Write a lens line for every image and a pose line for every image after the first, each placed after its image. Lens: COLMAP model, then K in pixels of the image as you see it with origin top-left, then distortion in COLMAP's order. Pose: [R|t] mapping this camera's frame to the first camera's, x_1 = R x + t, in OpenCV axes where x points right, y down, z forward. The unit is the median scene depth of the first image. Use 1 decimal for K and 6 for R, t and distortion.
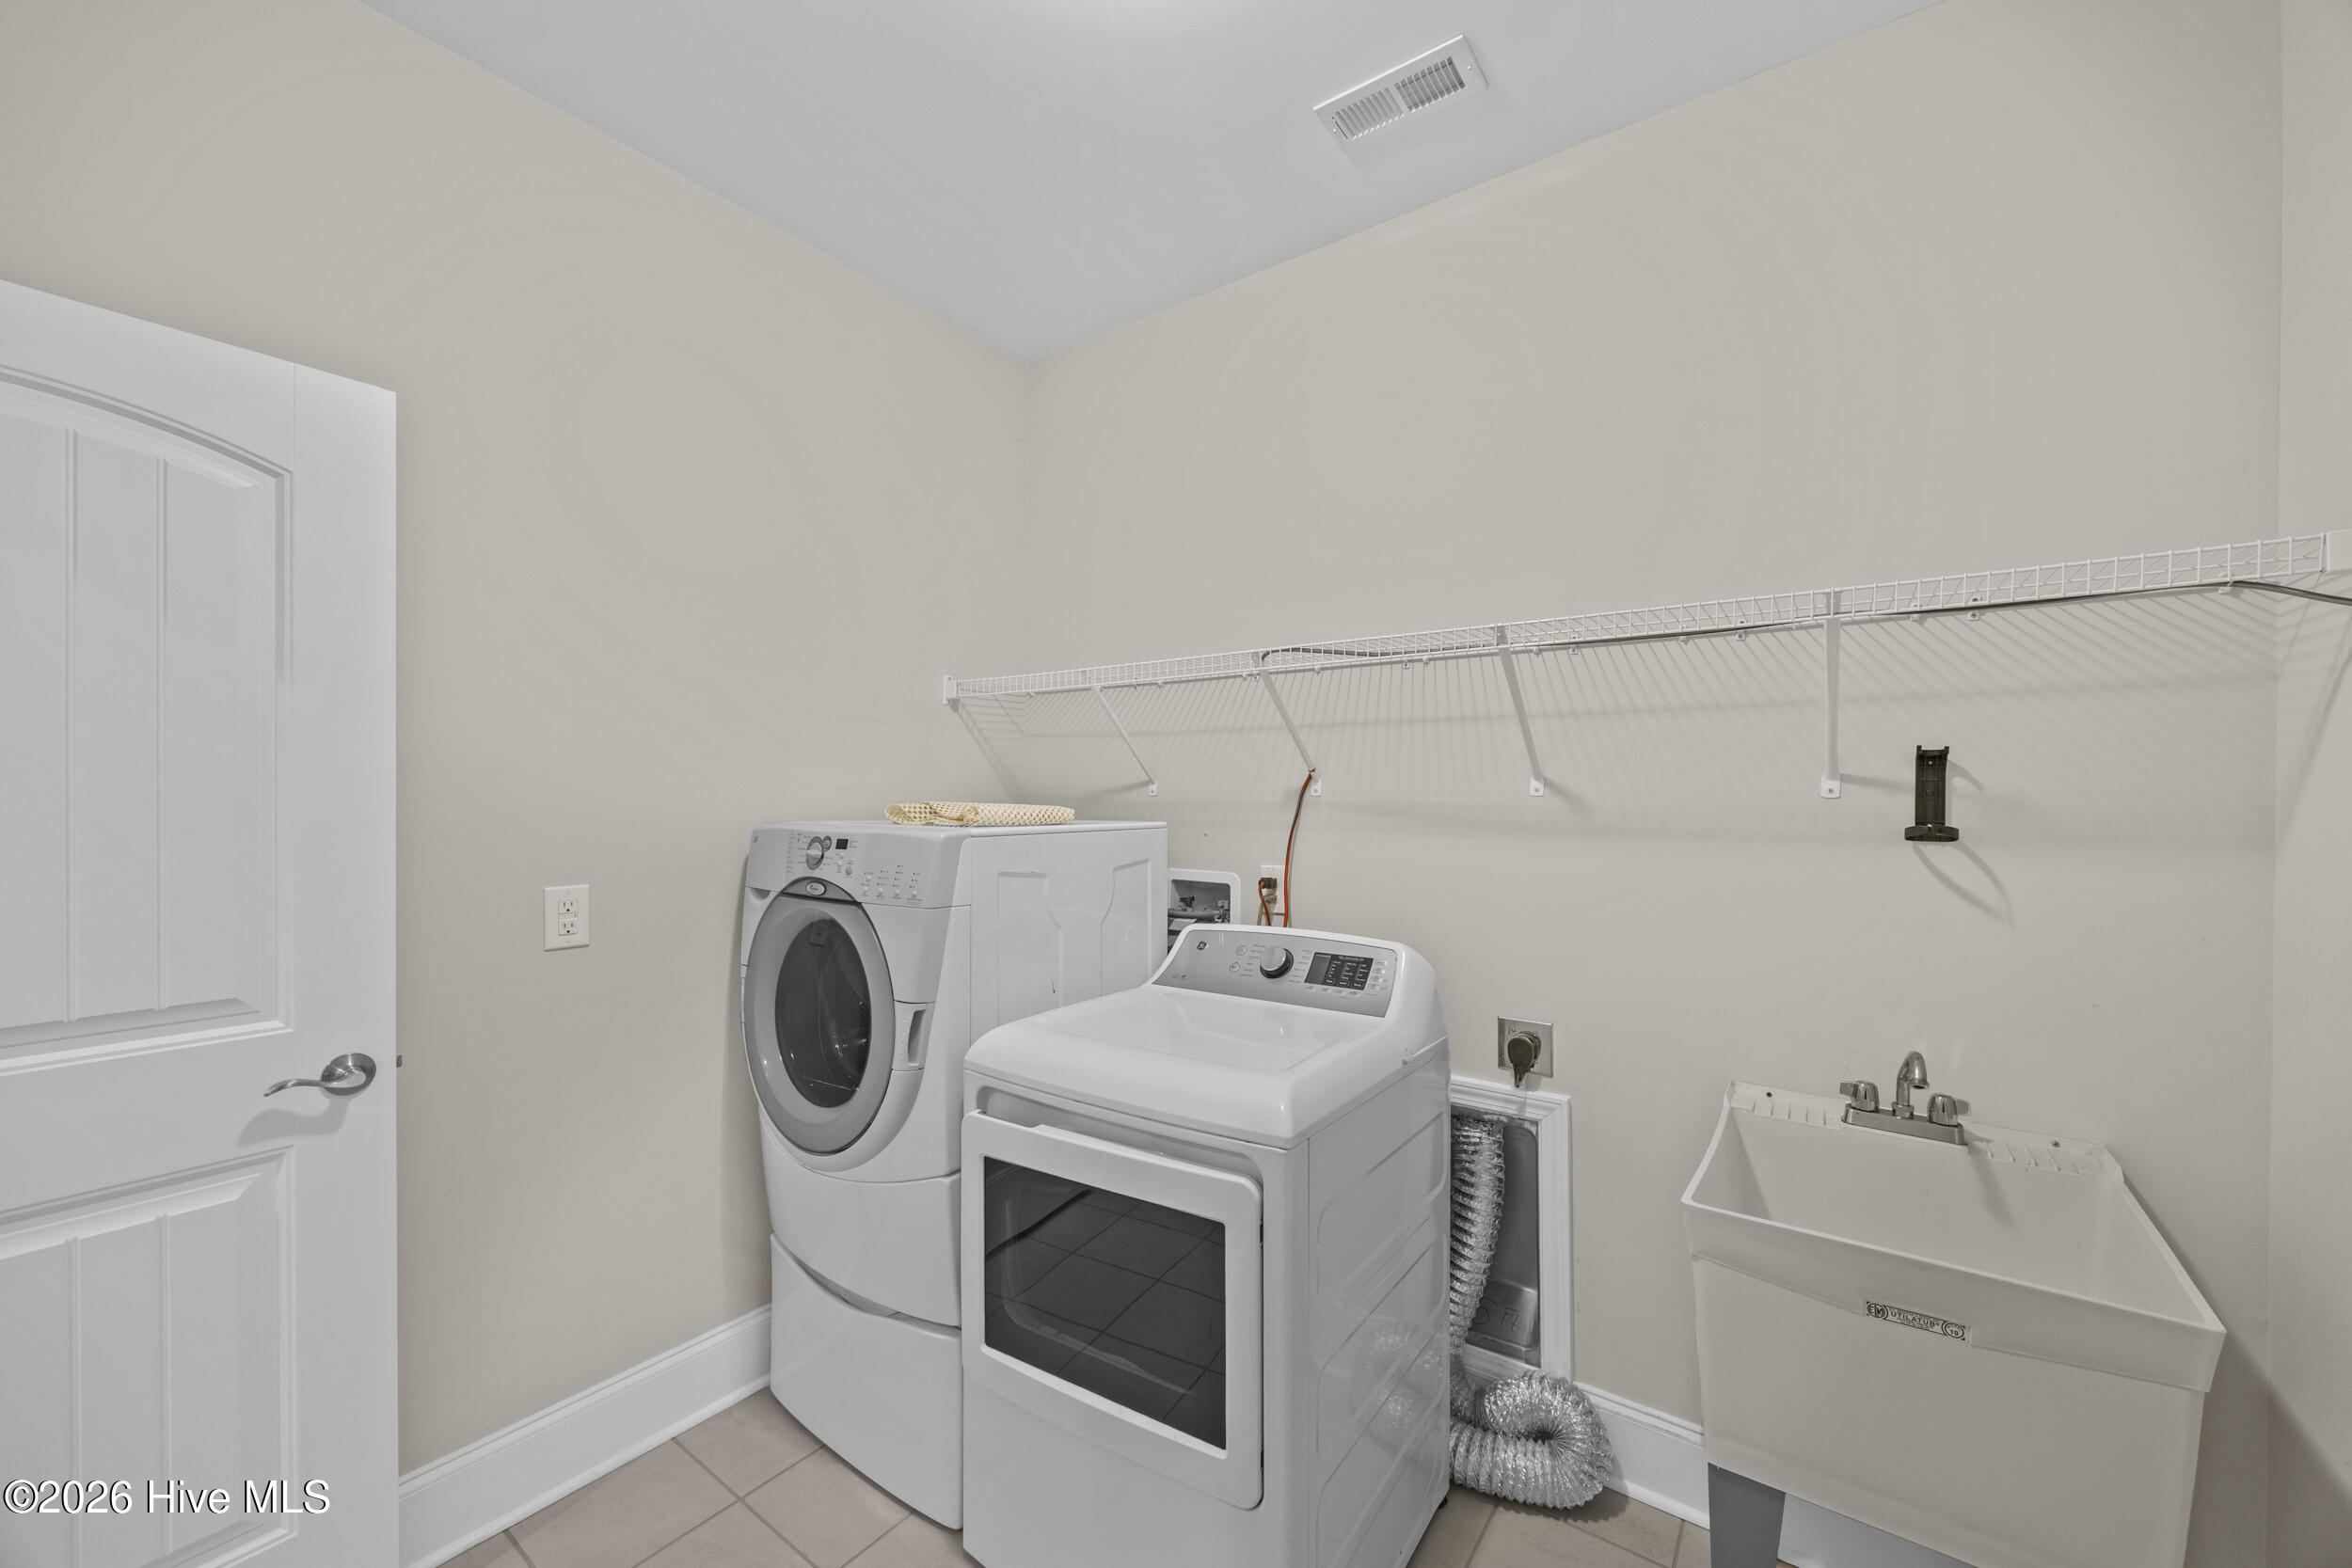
lens RADIAL K [[895.4, 0, 1163.9], [0, 895.4, 795.6], [0, 0, 1]] dist [-0.001060, -0.000067]
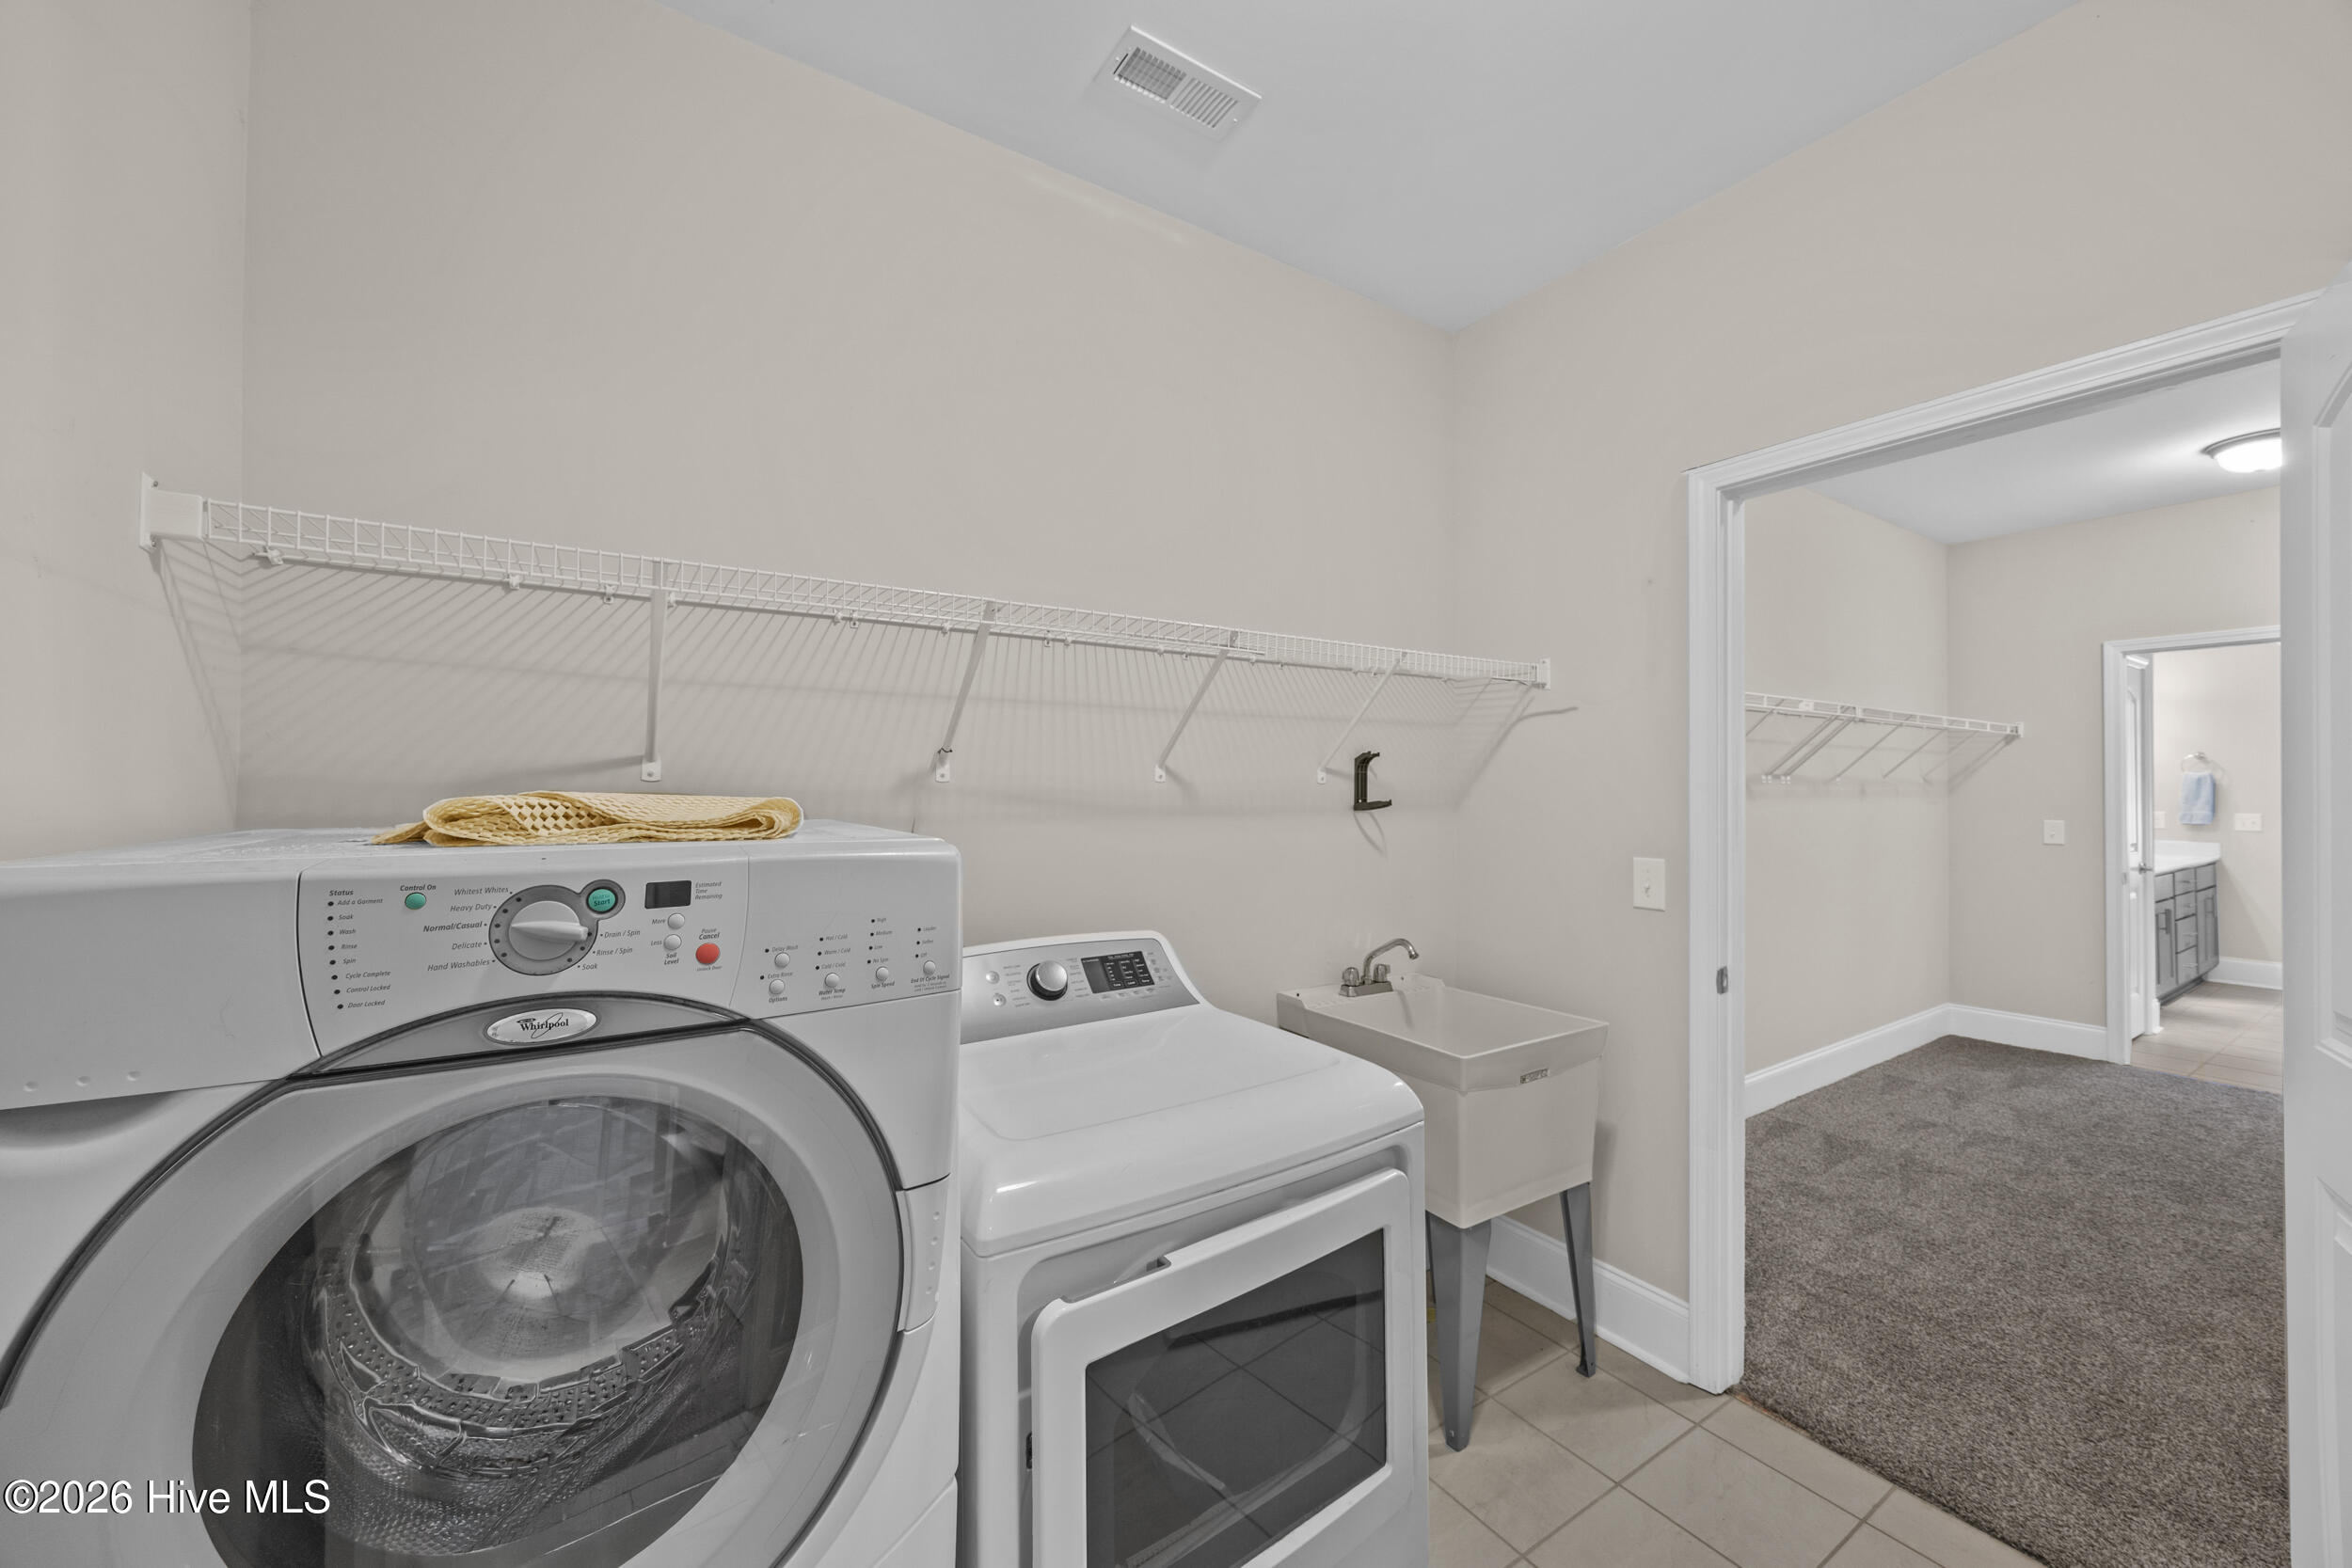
lens RADIAL K [[893.3, 0, 1176.0], [0, 893.3, 784.0], [0, 0, 1]] dist [-0.004694, -0.000129]
pose [[0.351080, 0.001747, 0.936344, -0.664725], [-0.001392, 0.999998, -0.001344, 0.004079], [-0.936344, -0.000832, 0.351082, 0.641816]]
